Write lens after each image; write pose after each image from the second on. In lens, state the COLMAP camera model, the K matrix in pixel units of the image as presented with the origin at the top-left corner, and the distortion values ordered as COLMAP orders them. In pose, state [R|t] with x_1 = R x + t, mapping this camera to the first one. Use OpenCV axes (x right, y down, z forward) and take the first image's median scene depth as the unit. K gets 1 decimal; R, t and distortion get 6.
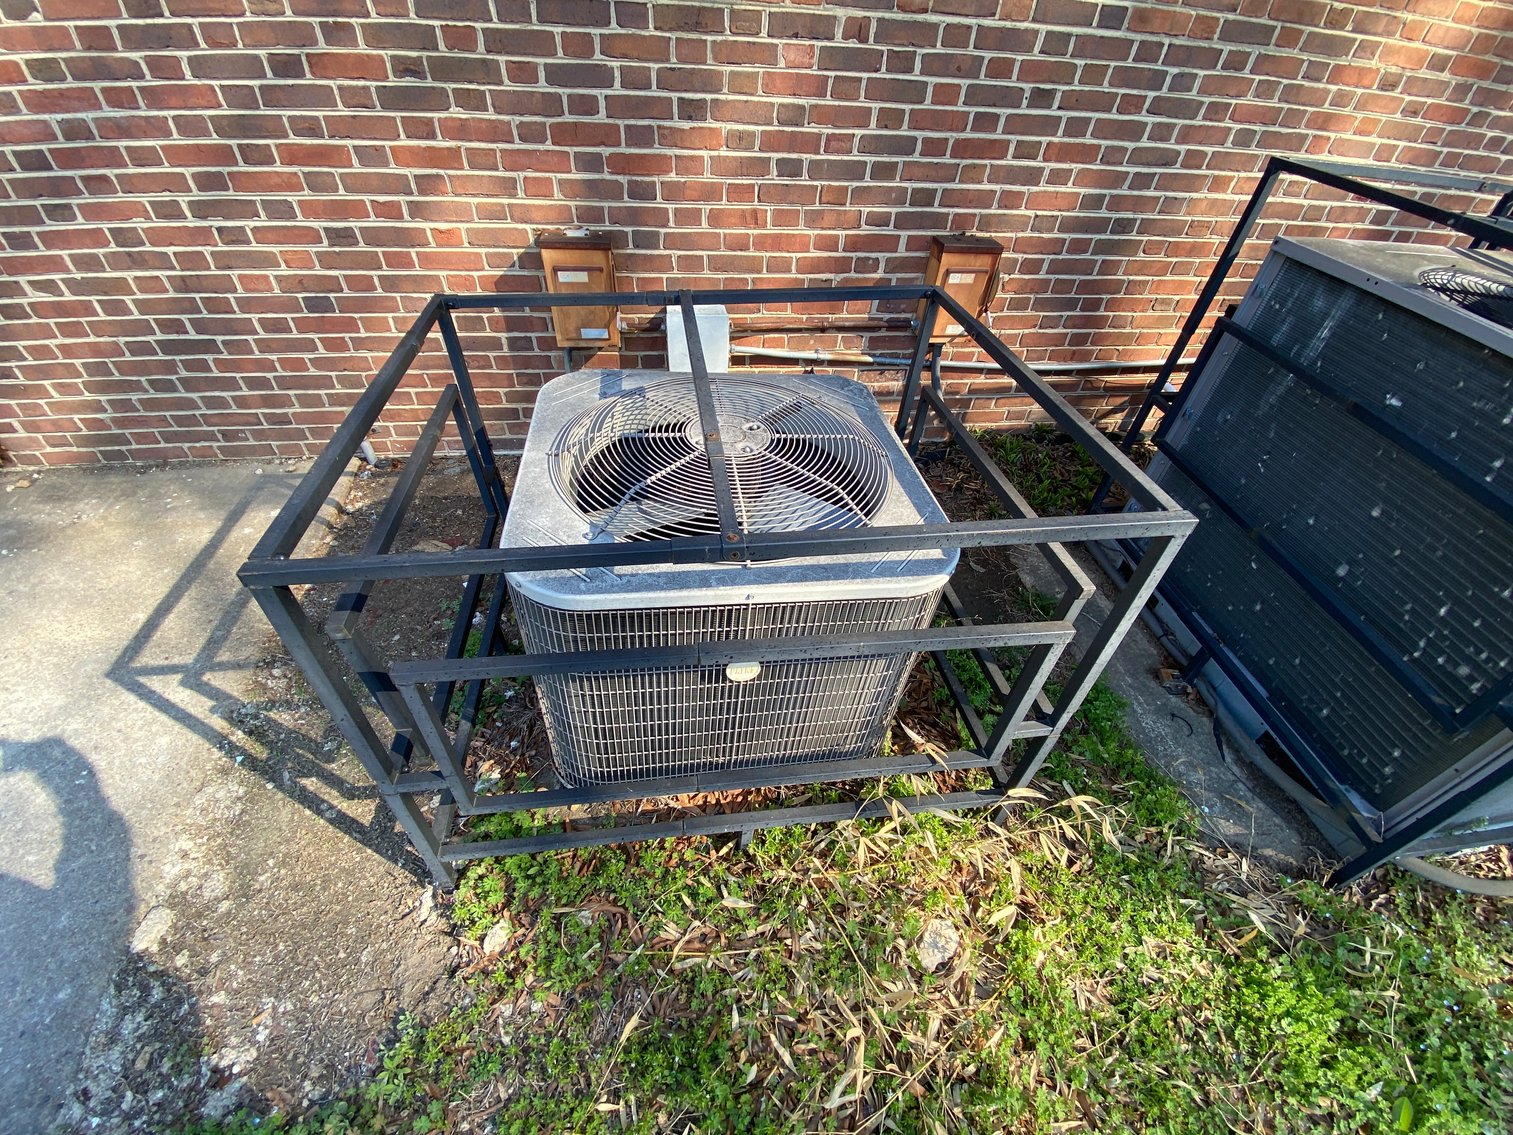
lens RADIAL K [[620.2, 0, 752.0], [0, 620.2, 571.7], [0, 0, 1]] dist [0.008255, -0.014167]
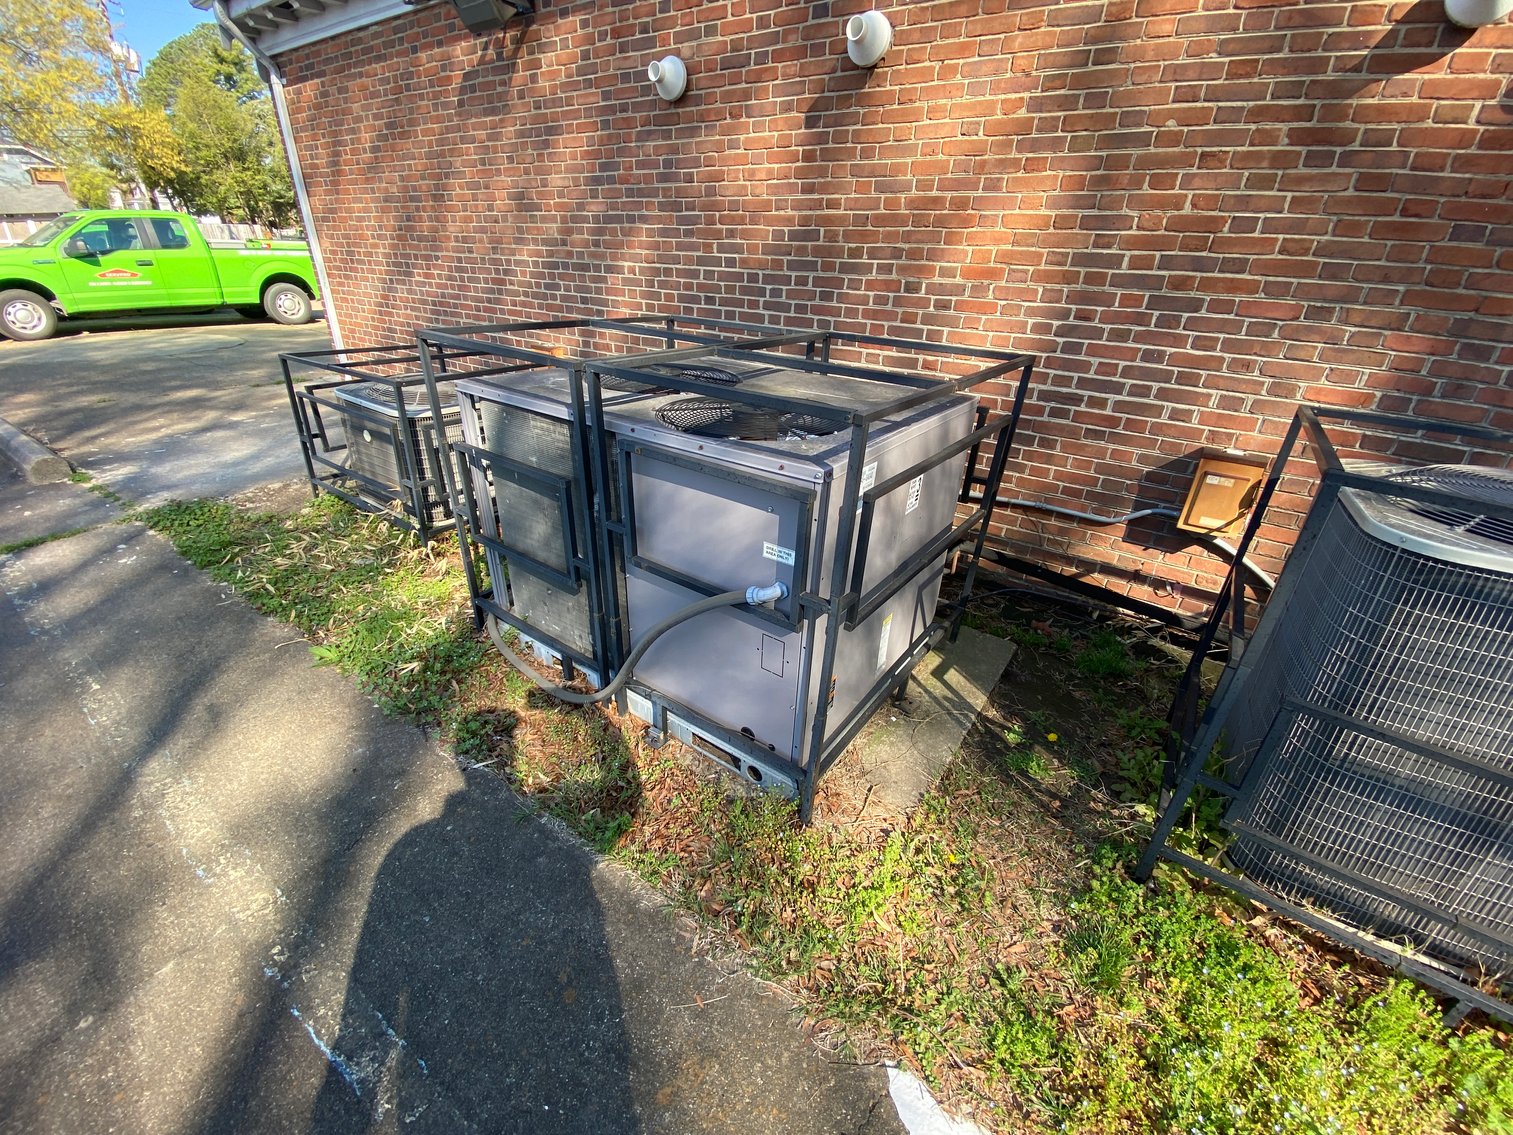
lens RADIAL K [[620.2, 0, 750.7], [0, 620.2, 569.0], [0, 0, 1]] dist [0.008255, -0.014167]
pose [[0.730704, 0.287589, -0.619164, 1.938237], [-0.447985, 0.886353, -0.116994, 0.130636], [0.515152, 0.362864, 0.776498, -0.111460]]
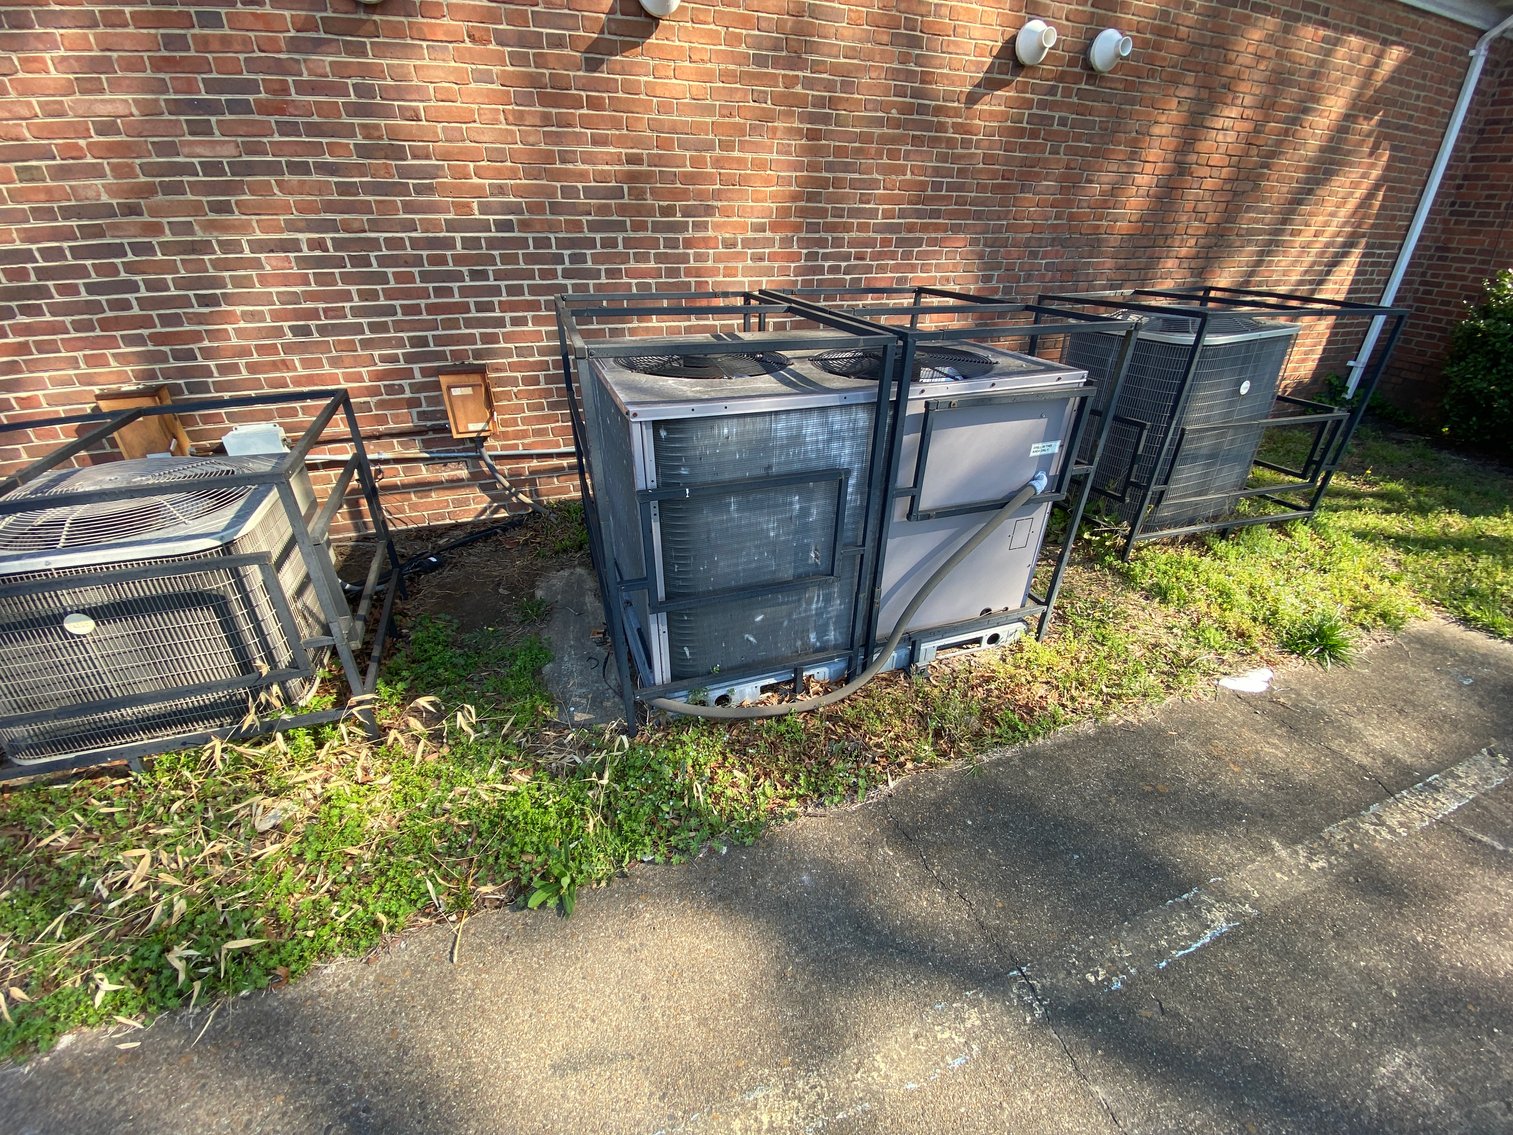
lens RADIAL K [[620.2, 0, 753.8], [0, 620.2, 569.1], [0, 0, 1]] dist [0.008255, -0.014167]
pose [[0.976132, -0.139765, 0.166229, 0.766851], [0.169928, 0.968159, -0.183830, 0.313492], [-0.135243, 0.207689, 0.968801, -0.398610]]
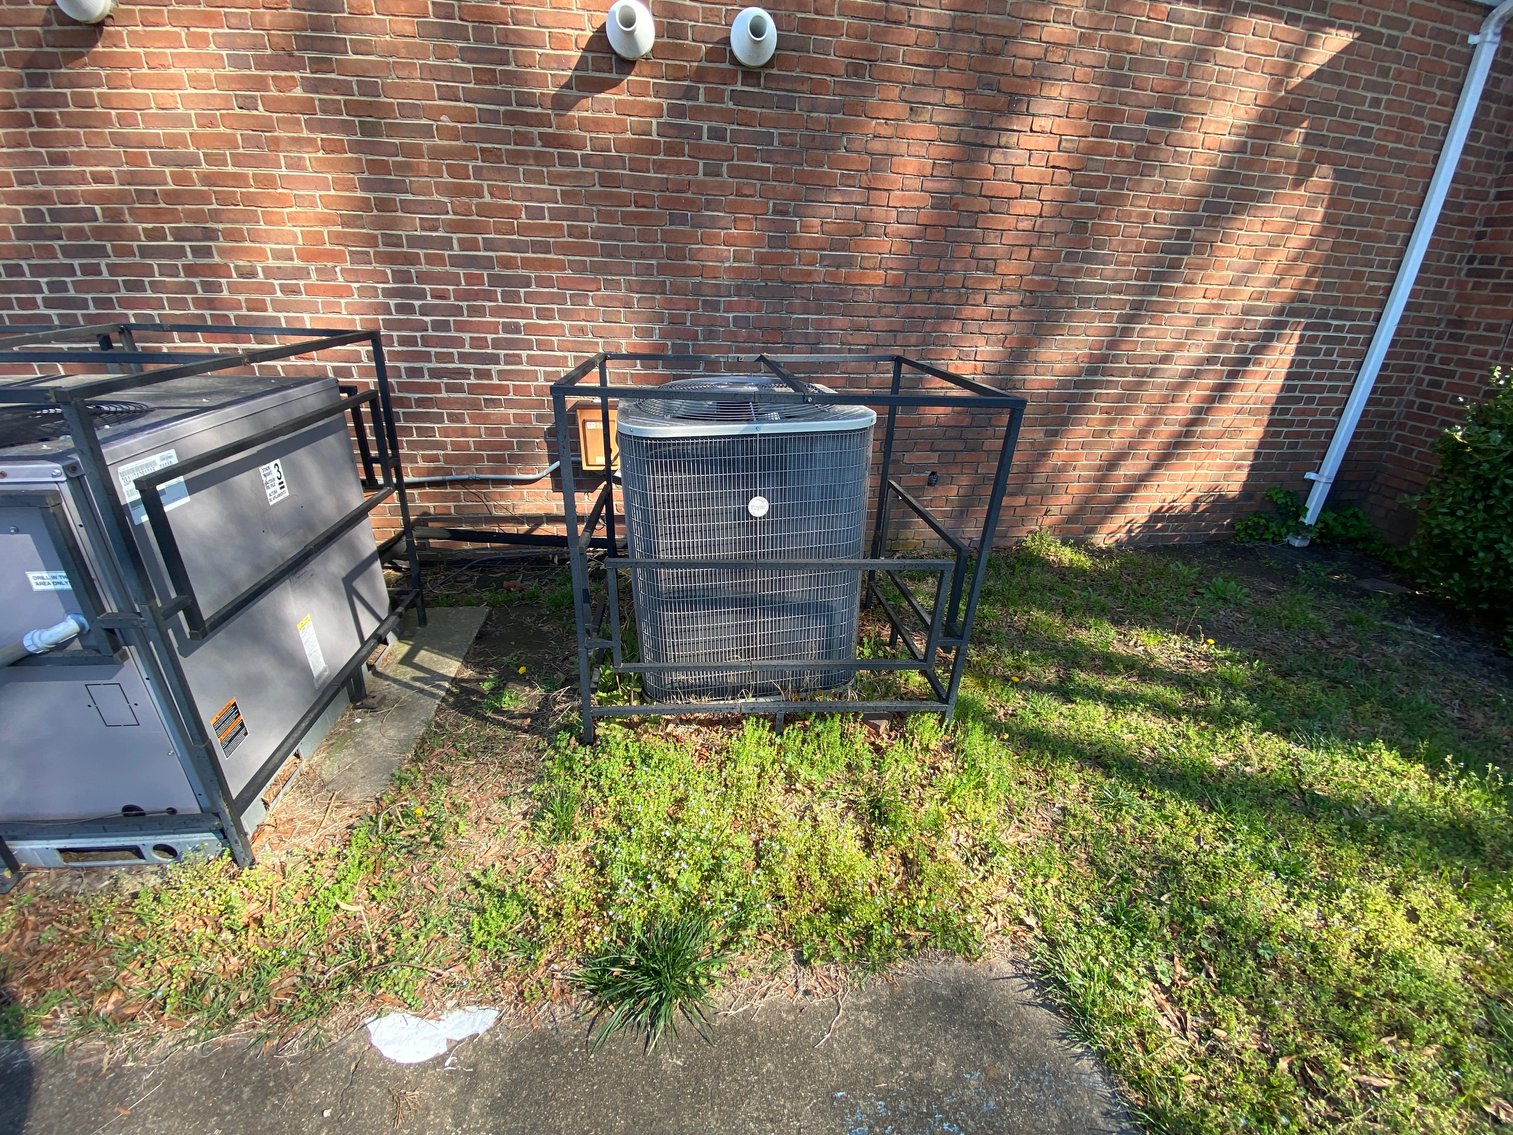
lens RADIAL K [[620.2, 0, 762.6], [0, 620.2, 567.5], [0, 0, 1]] dist [0.008255, -0.014167]
pose [[0.999921, -0.012470, 0.001473, 2.209255], [0.012386, 0.960237, -0.278911, 0.178756], [0.002063, 0.278907, 0.960316, -0.095998]]
